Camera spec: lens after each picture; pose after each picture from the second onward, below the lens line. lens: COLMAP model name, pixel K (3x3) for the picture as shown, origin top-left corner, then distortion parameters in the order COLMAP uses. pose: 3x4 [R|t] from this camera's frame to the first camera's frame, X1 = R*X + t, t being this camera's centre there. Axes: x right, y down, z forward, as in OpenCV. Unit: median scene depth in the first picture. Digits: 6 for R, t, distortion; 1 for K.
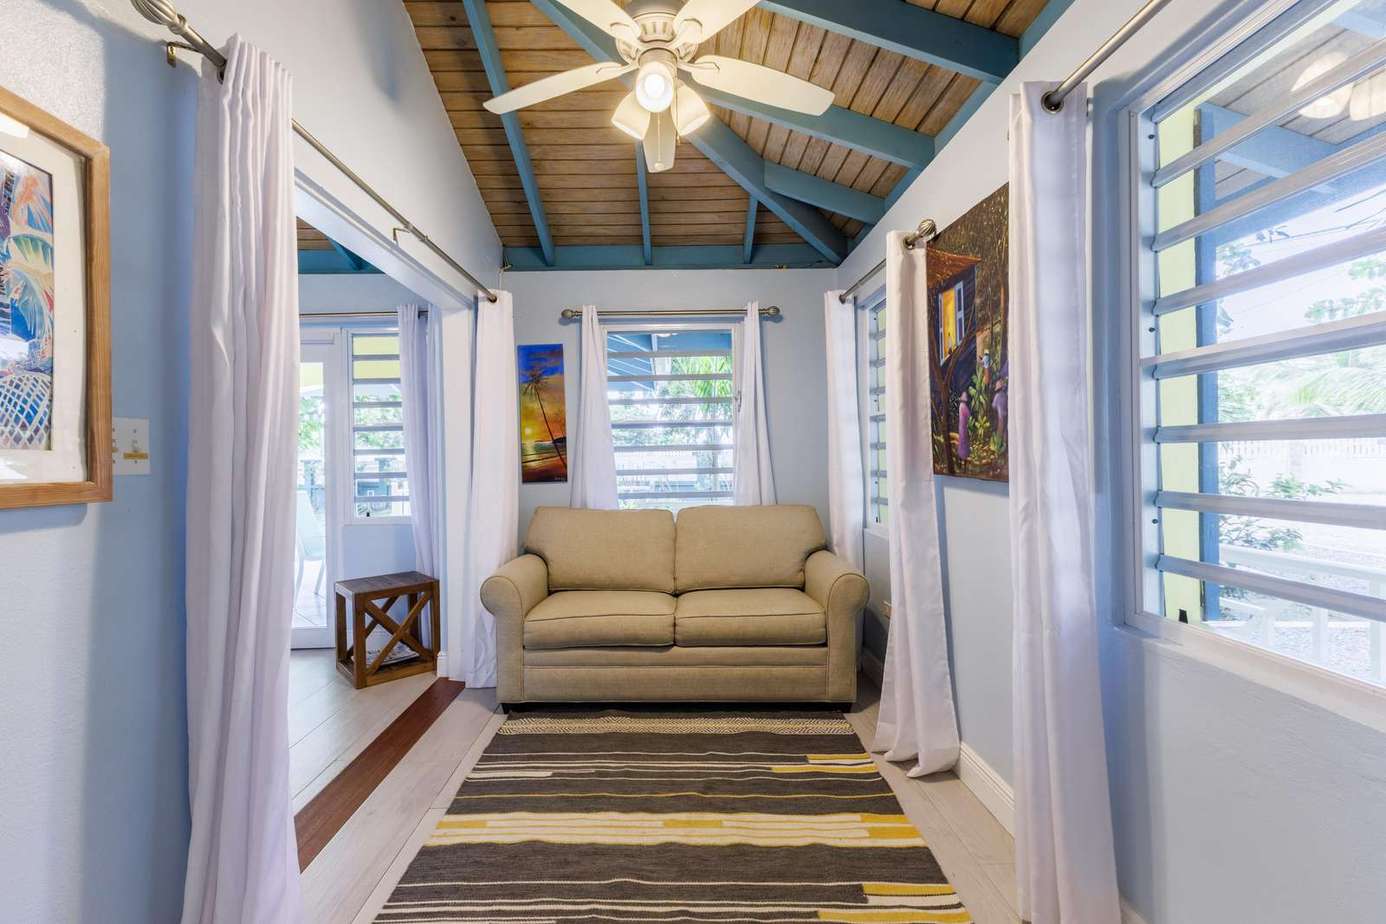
lens RADIAL K [[586.3, 0, 680.1], [0, 586.3, 459.8], [0, 0, 1]] dist [0.000408, -0.000104]
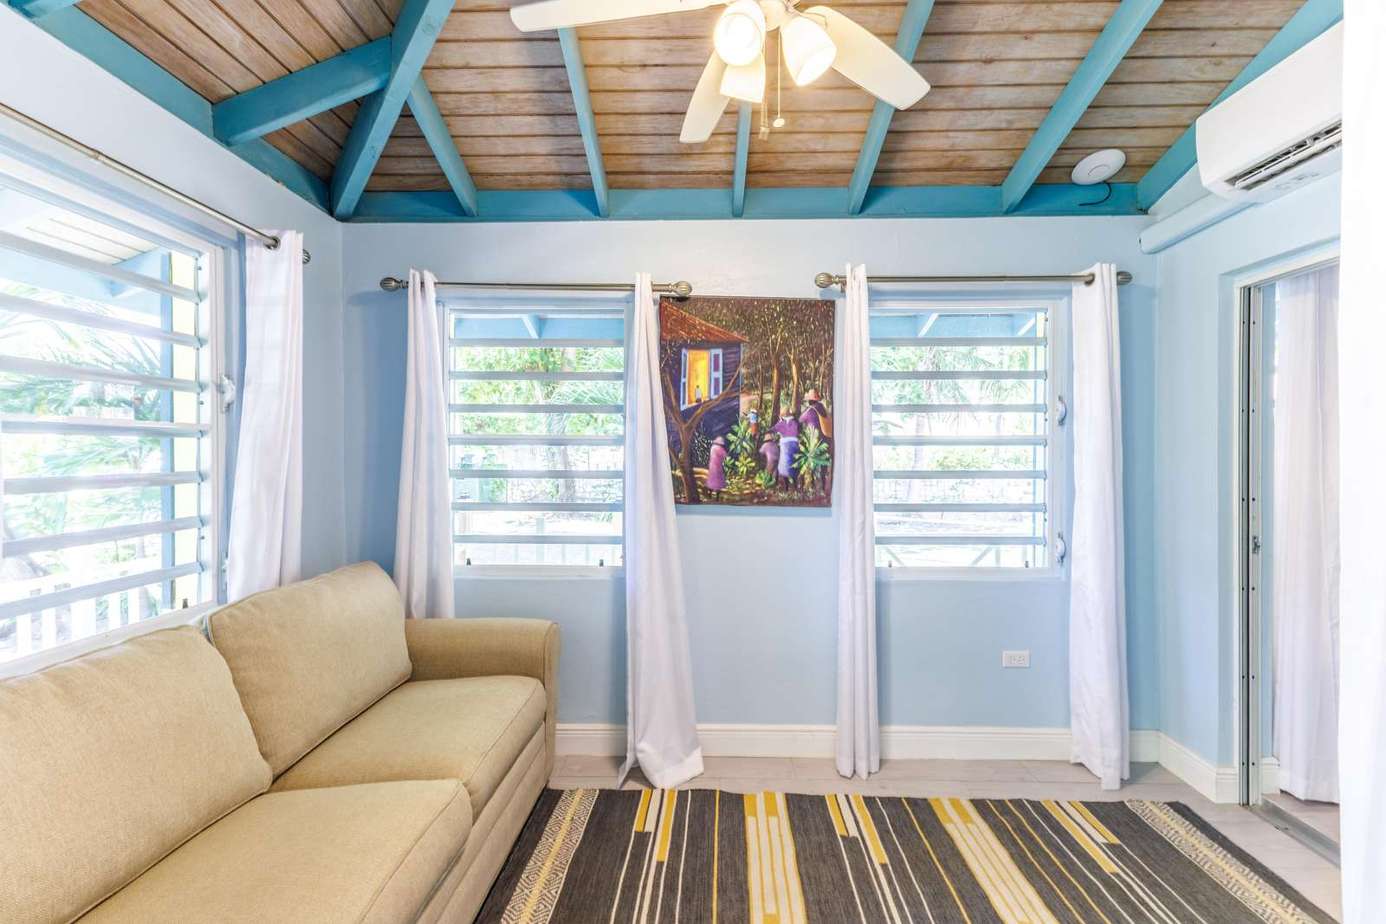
lens RADIAL K [[586.3, 0, 680.1], [0, 586.3, 459.8], [0, 0, 1]] dist [0.000408, -0.000104]
pose [[0.036562, 0.008891, 0.999292, -0.772374], [0.003731, 0.999952, -0.009034, -0.054918], [-0.999324, 0.004059, 0.036527, 1.034701]]
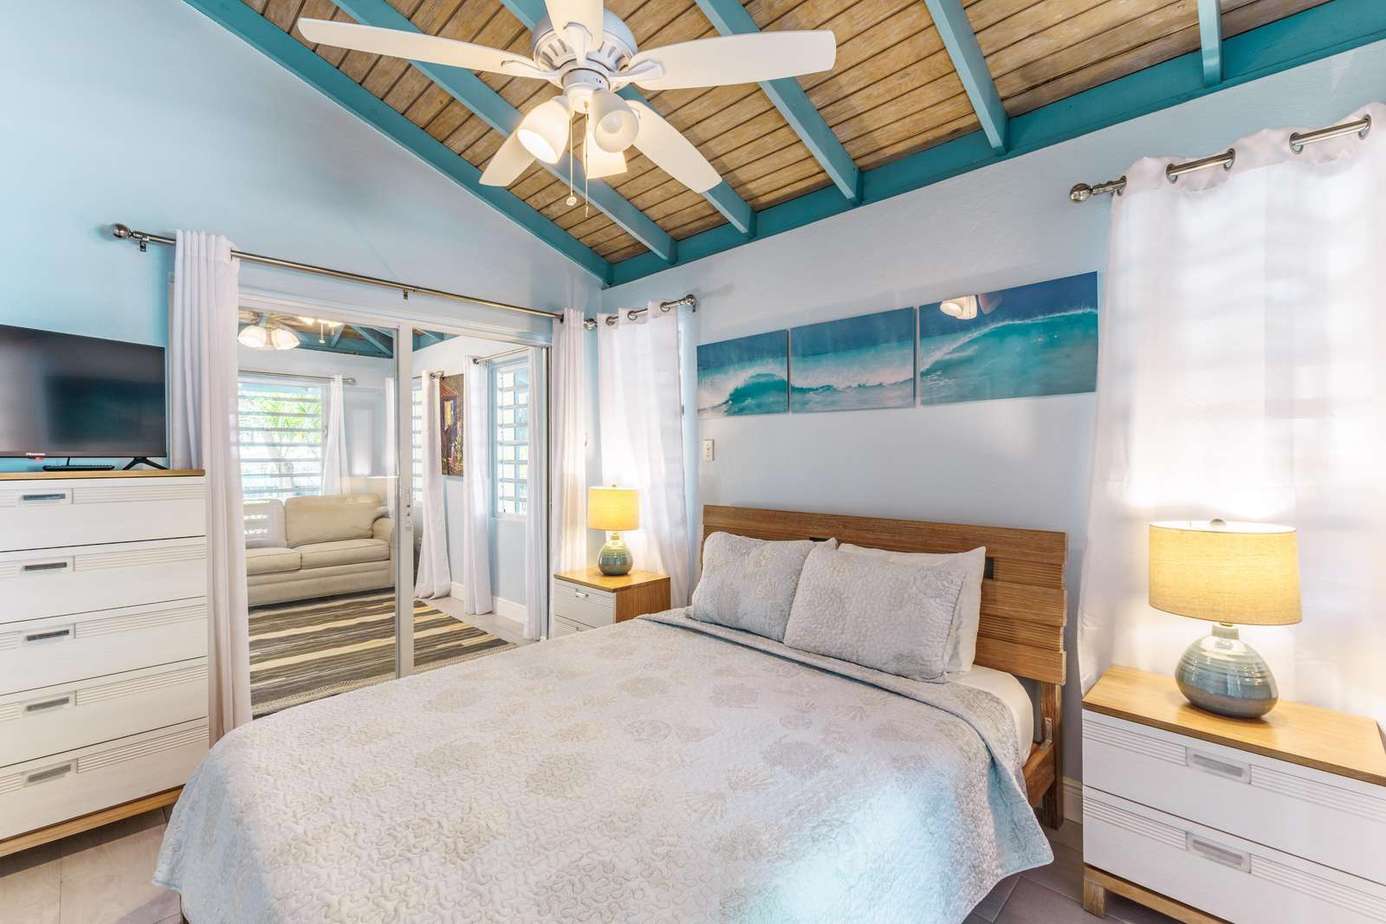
lens RADIAL K [[586.3, 0, 680.1], [0, 586.3, 459.8], [0, 0, 1]] dist [0.000408, -0.000104]
pose [[0.716365, 0.011861, 0.697625, -0.603200], [-0.003656, 0.999906, -0.013246, -0.007860], [-0.697717, 0.006938, 0.716340, -1.552862]]
